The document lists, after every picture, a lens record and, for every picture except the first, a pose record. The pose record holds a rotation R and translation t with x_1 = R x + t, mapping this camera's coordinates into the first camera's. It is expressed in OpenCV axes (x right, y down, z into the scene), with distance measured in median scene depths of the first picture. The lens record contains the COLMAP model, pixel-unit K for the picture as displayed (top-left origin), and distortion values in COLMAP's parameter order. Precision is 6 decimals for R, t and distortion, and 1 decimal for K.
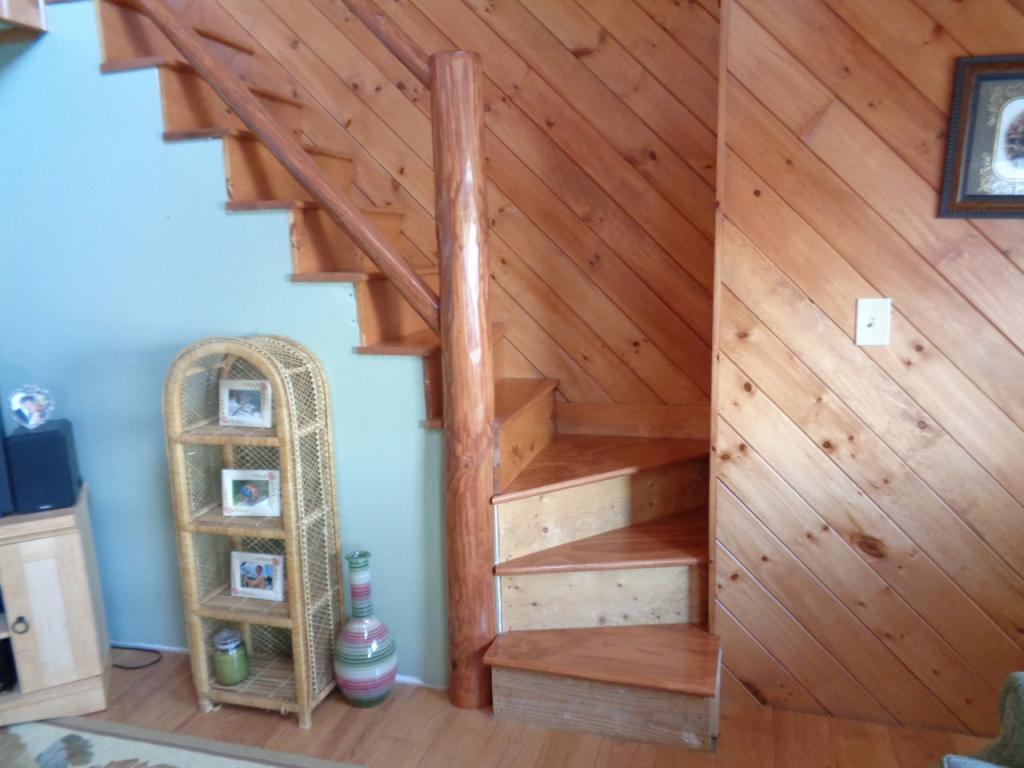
lens RADIAL K [[760.0, 0, 513.4], [0, 760.0, 378.7], [0, 0, 1]] dist [-0.007643, 0.002058]
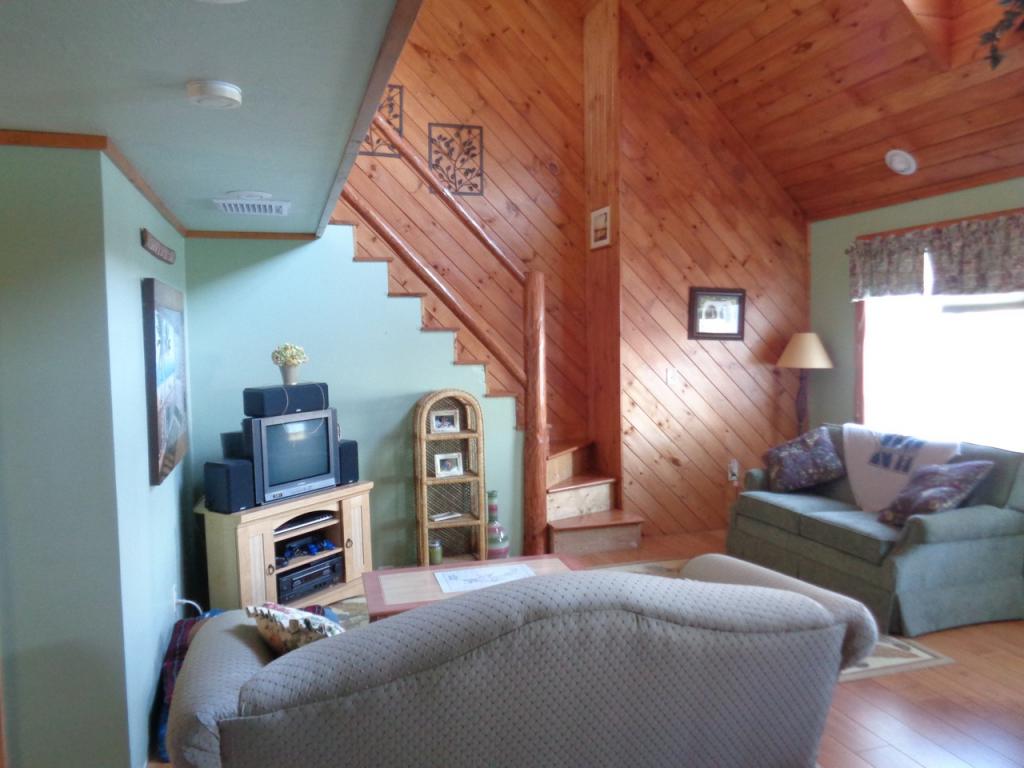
lens RADIAL K [[760.0, 0, 513.4], [0, 760.0, 378.7], [0, 0, 1]] dist [-0.007643, 0.002058]
pose [[0.835058, -0.015837, 0.549934, -1.332224], [0.091732, 0.989601, -0.110795, 0.162400], [-0.542460, 0.142967, 0.827827, -0.845277]]
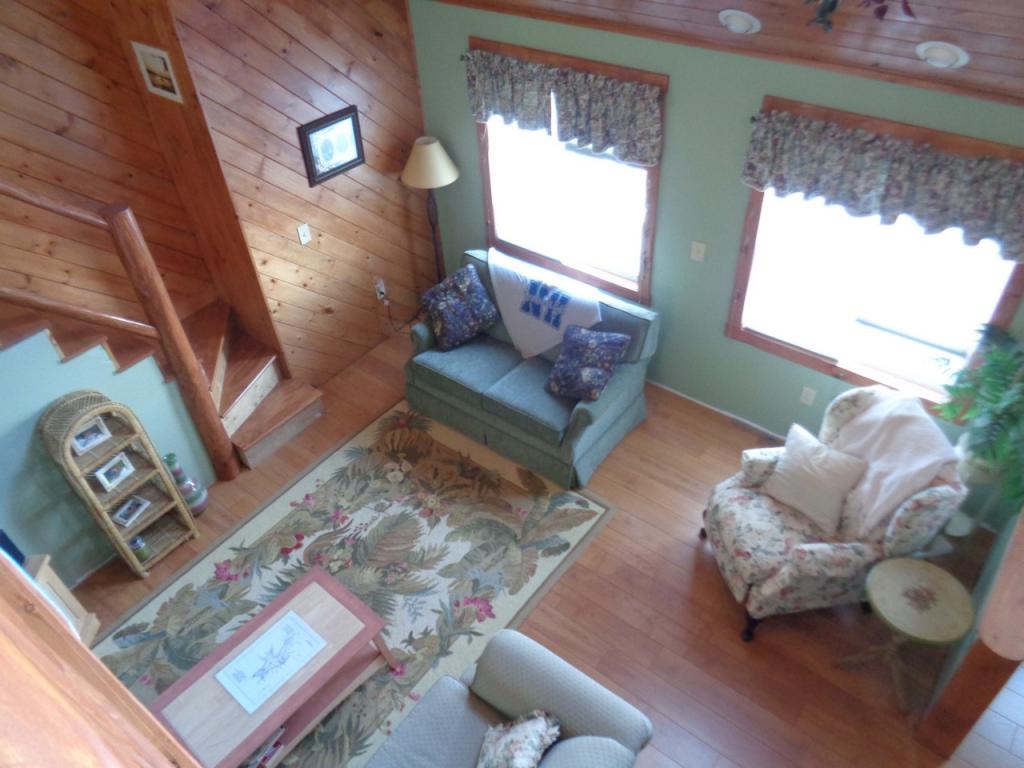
lens RADIAL K [[763.1, 0, 512.0], [0, 763.1, 384.0], [0, 0, 1]] dist [-0.001927, 0.002578]
pose [[0.376695, -0.612519, 0.694926, -1.114405], [0.214849, 0.787500, 0.577653, -0.848465], [-0.901078, -0.068295, 0.428246, -0.596985]]
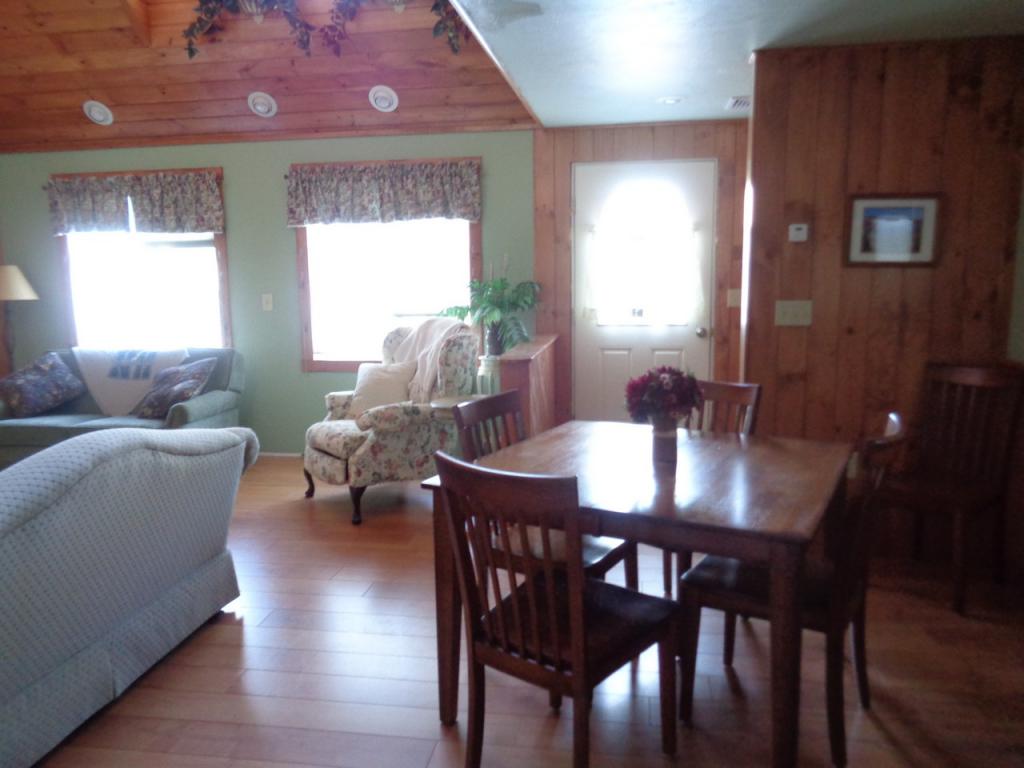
lens RADIAL K [[770.8, 0, 508.9], [0, 770.8, 381.3], [0, 0, 1]] dist [0.006902, -0.001296]
pose [[-0.113099, -0.114254, 0.986993, -1.908647], [0.202641, 0.969835, 0.135488, 0.188069], [-0.972700, 0.215328, -0.086535, -0.646821]]
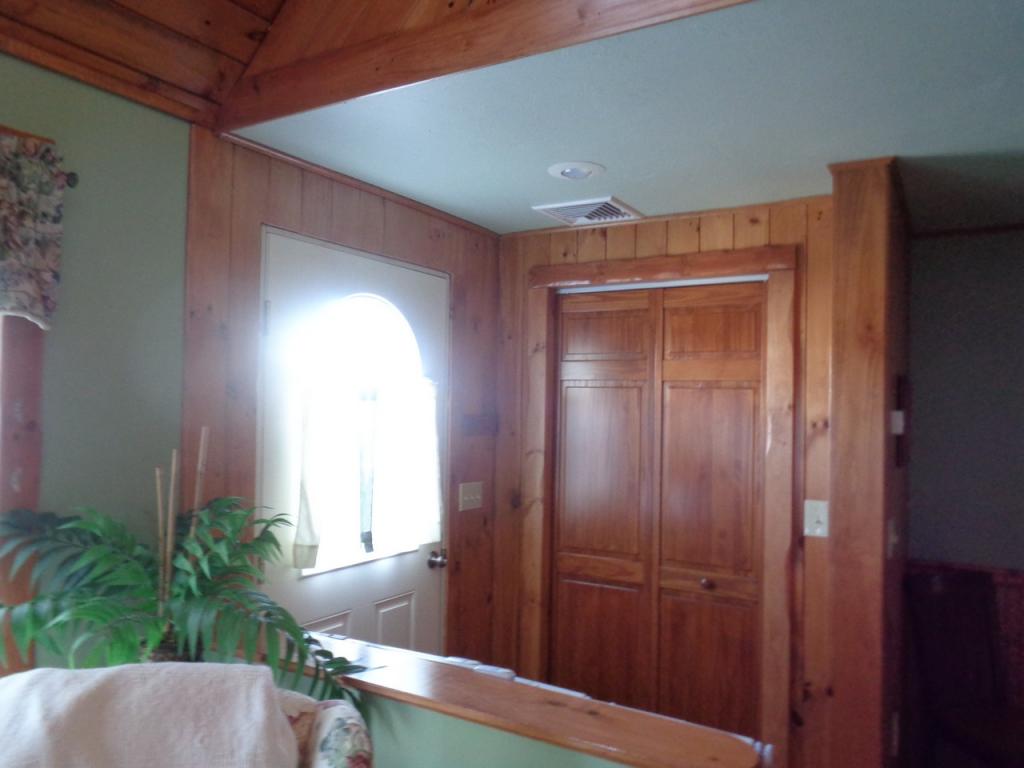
lens RADIAL K [[770.8, 0, 508.9], [0, 770.8, 381.3], [0, 0, 1]] dist [0.006902, -0.001296]
pose [[-0.965805, 0.016413, 0.258751, -0.206210], [0.054937, 0.988288, 0.142368, -0.012262], [-0.253383, 0.151714, -0.955395, -0.236496]]
